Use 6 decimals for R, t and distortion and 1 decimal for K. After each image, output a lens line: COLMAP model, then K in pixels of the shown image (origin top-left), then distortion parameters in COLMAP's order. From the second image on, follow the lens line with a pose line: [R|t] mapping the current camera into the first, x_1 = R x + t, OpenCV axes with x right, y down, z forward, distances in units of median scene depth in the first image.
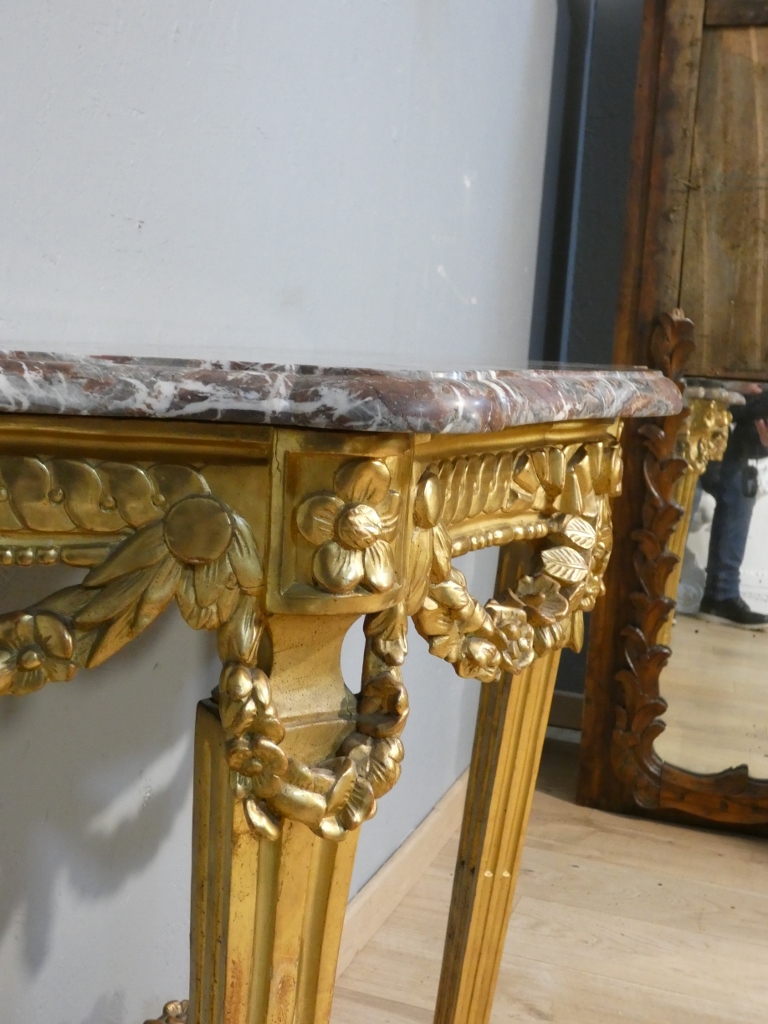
lens RADIAL K [[1252.5, 0, 388.9], [0, 1252.5, 524.0], [0, 0, 1]] dist [0.020976, 0.000000]
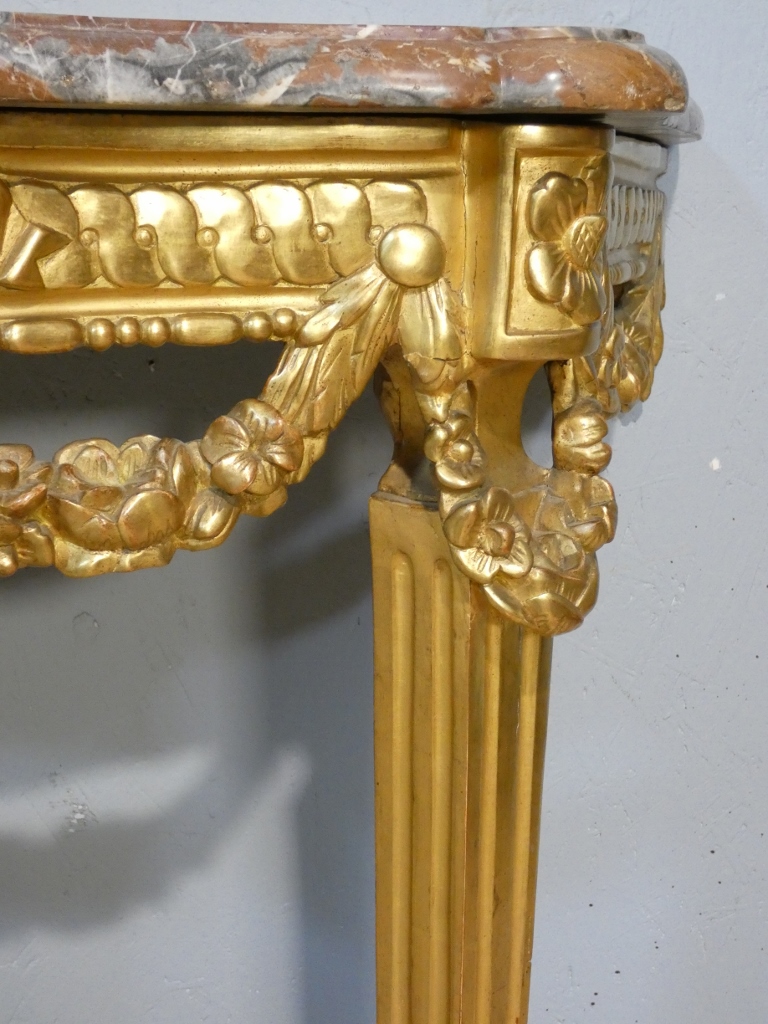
lens RADIAL K [[1807.5, 0, 359.1], [0, 1807.5, 529.6], [0, 0, 1]] dist [0.191105, 0.000000]
pose [[0.463790, 0.101026, -0.880166, 1.282404], [-0.096329, 0.993338, 0.063257, -0.003045], [0.880693, 0.055447, 0.470432, 1.293394]]
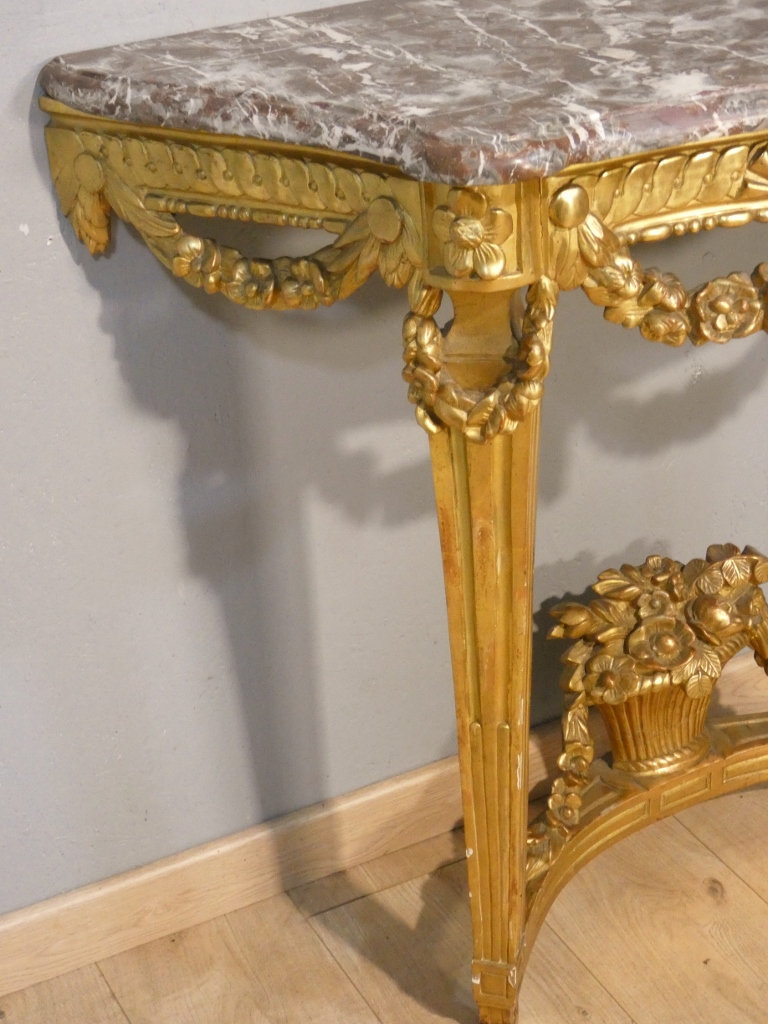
lens RADIAL K [[1869.3, 0, 373.2], [0, 1869.3, 511.9], [0, 0, 1]] dist [0.067544, 0.000000]
pose [[0.718268, 0.233169, -0.655533, 1.269694], [-0.000046, 0.942189, 0.335081, -0.382689], [0.695766, -0.240647, 0.676755, -0.532764]]
